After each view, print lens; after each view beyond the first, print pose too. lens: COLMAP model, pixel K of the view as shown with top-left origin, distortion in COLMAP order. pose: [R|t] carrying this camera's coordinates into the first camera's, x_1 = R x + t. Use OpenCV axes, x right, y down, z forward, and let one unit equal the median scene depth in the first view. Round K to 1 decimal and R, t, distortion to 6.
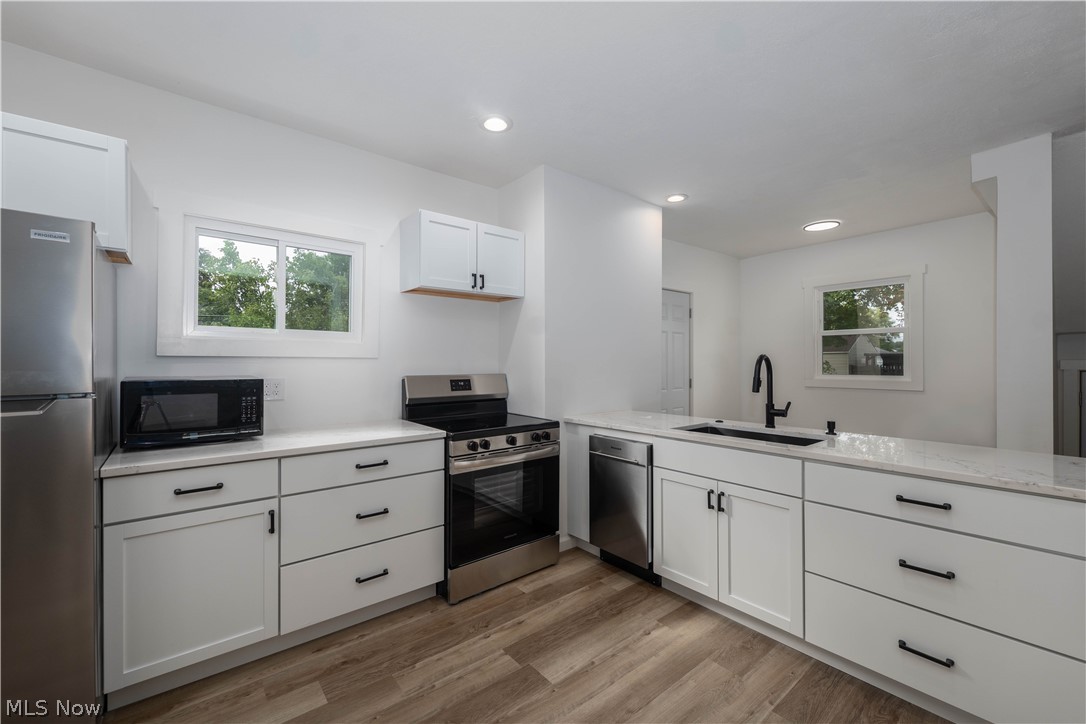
lens RADIAL K [[442.3, 0, 543.0], [0, 442.3, 362.0], [0, 0, 1]] dist [-0.000252, 0.000049]
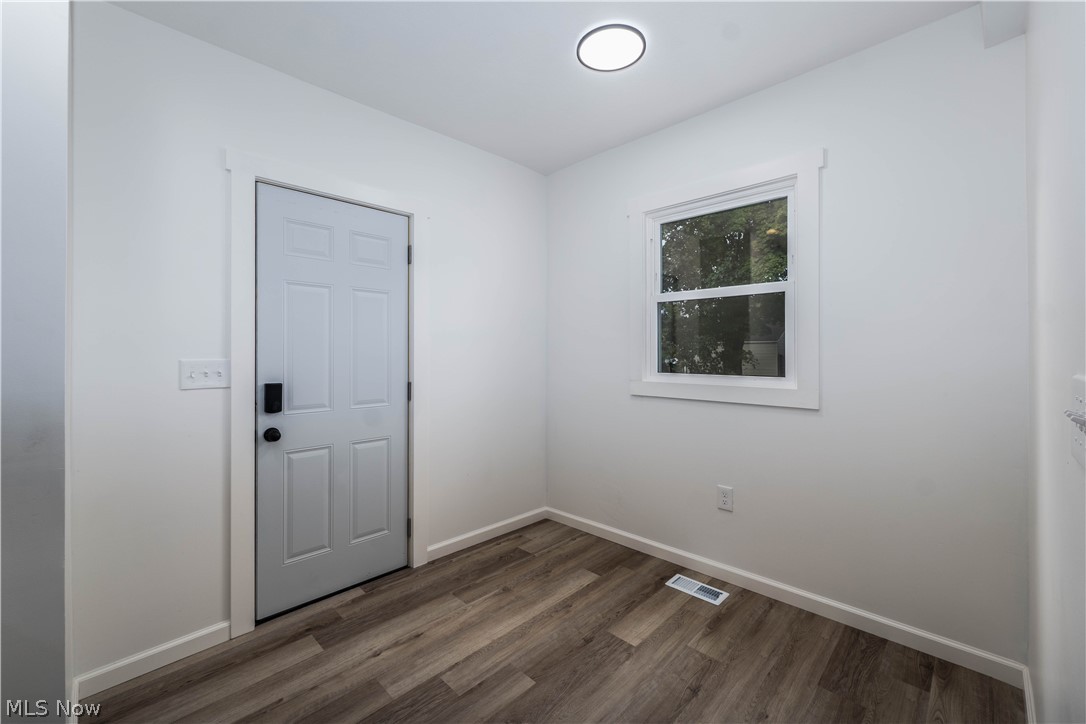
lens RADIAL K [[442.3, 0, 543.0], [0, 442.3, 362.0], [0, 0, 1]] dist [-0.000252, 0.000049]
pose [[0.995202, 0.005131, 0.097709, 0.953358], [-0.009482, 0.998981, 0.044114, -0.020139], [-0.097383, -0.044829, 0.994237, 1.015140]]
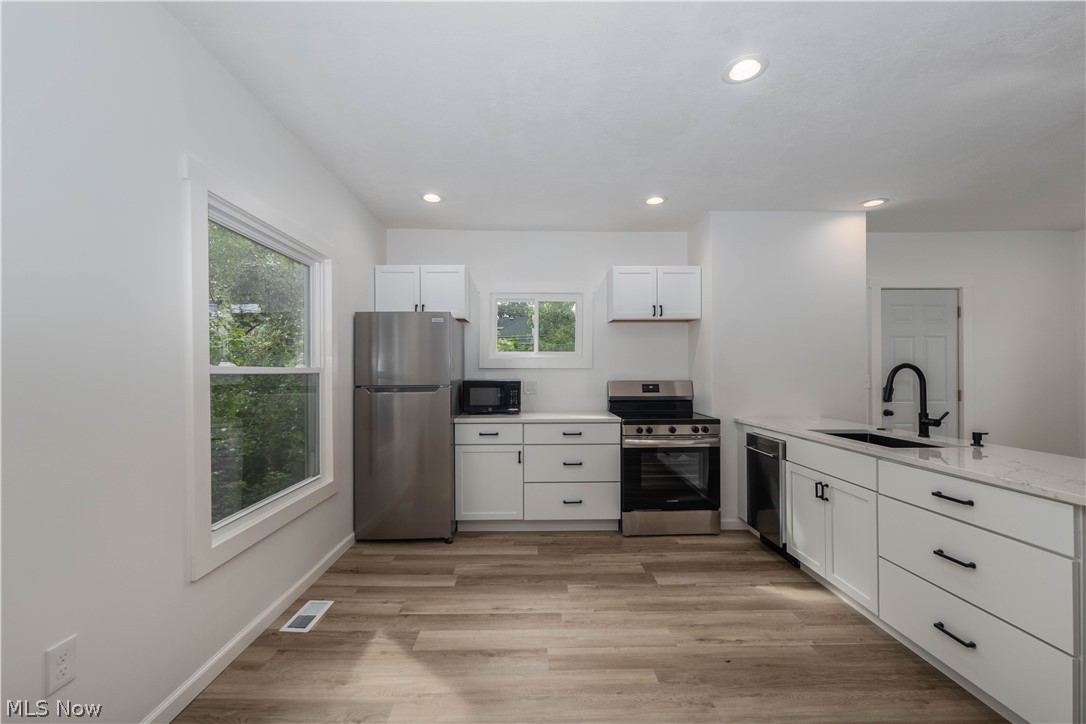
lens RADIAL K [[449.6, 0, 542.0], [0, 449.6, 368.1], [0, 0, 1]] dist [-0.000334, -0.000081]
pose [[0.790184, -0.005182, -0.612847, 0.500155], [0.003215, 0.999986, -0.004310, -0.004831], [0.612861, 0.001435, 0.790190, -0.353005]]
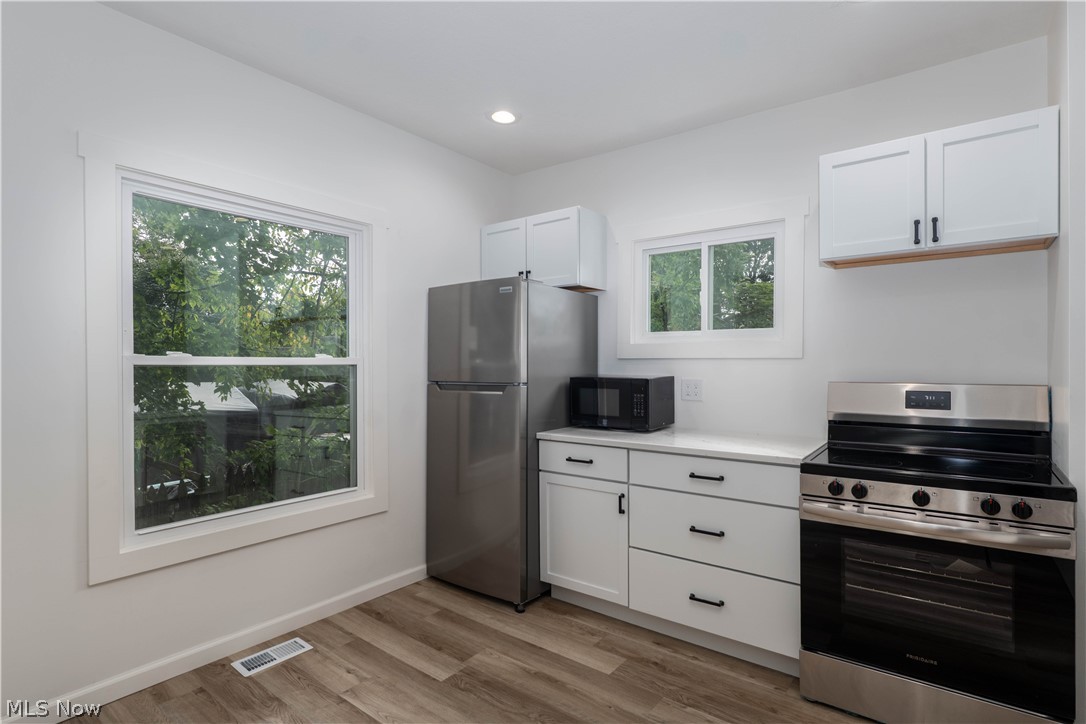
lens RADIAL K [[556.2, 0, 543.4], [0, 556.2, 365.4], [0, 0, 1]] dist [0.000784, 0.000013]
pose [[0.227056, 0.003161, -0.973877, 0.588479], [0.001627, 0.999992, 0.003625, -0.000522], [0.973880, -0.002408, 0.227049, 0.381909]]
